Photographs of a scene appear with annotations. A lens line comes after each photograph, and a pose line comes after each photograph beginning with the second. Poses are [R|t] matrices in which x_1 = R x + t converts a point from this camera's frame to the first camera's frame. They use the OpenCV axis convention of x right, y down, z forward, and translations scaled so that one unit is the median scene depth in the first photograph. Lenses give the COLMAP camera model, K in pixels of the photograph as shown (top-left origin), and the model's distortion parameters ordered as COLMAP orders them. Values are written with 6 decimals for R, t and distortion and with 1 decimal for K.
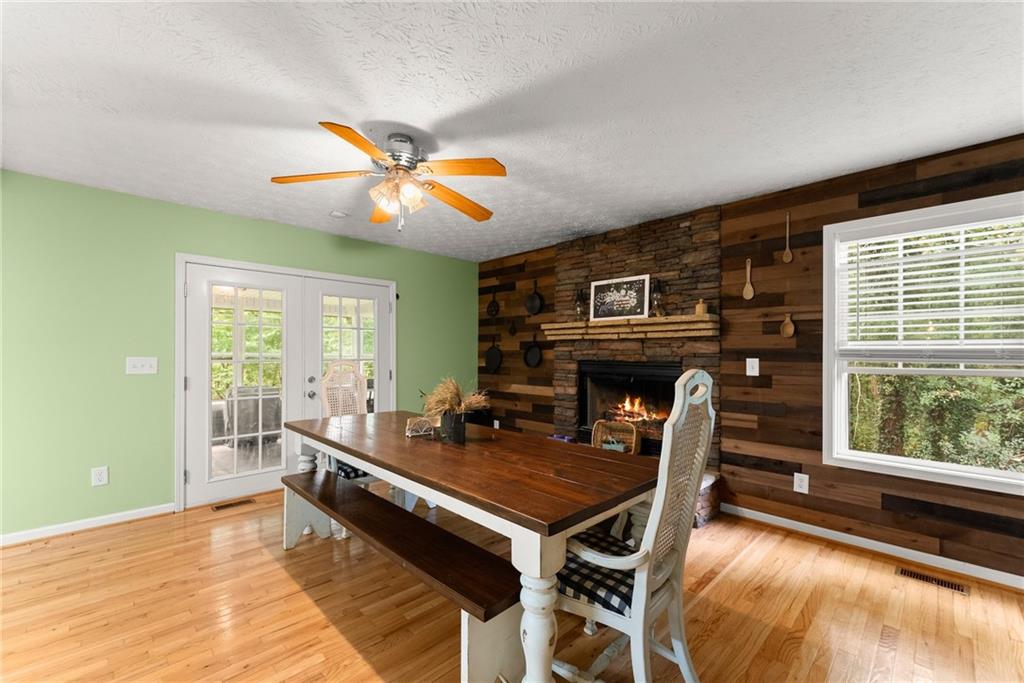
lens RADIAL K [[417.8, 0, 513.5], [0, 417.8, 349.6], [0, 0, 1]] dist [0.002488, 0.000011]
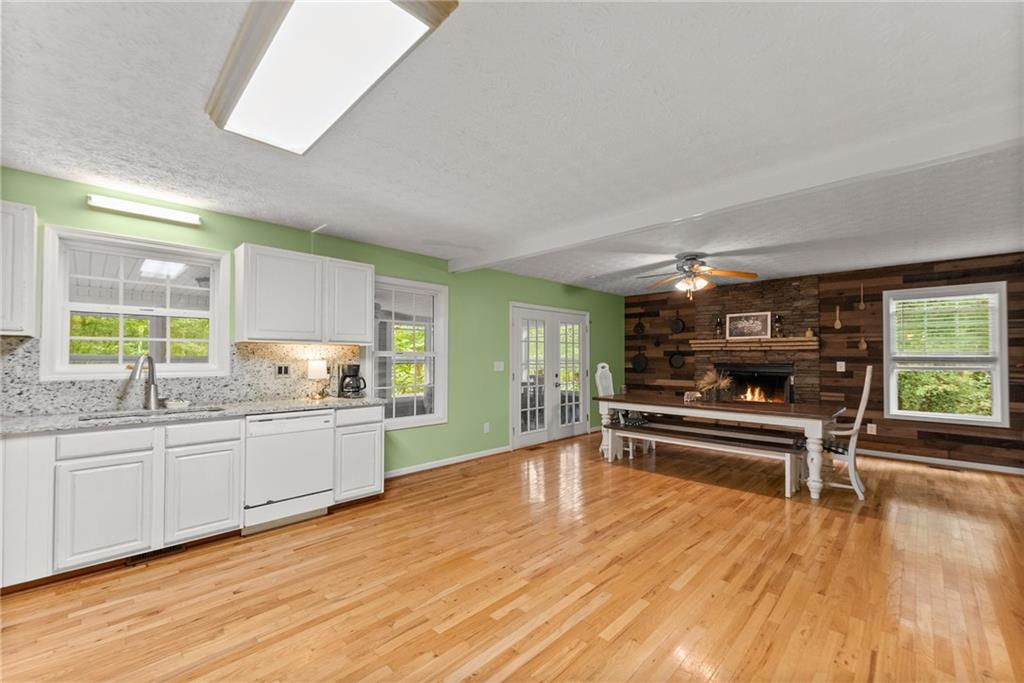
lens RADIAL K [[417.8, 0, 508.2], [0, 417.8, 349.7], [0, 0, 1]] dist [0.002488, 0.000011]
pose [[0.999770, -0.001926, 0.021356, -0.807141], [0.002121, 0.999956, -0.009088, -0.015750], [-0.021338, 0.009131, 0.999731, -0.690733]]
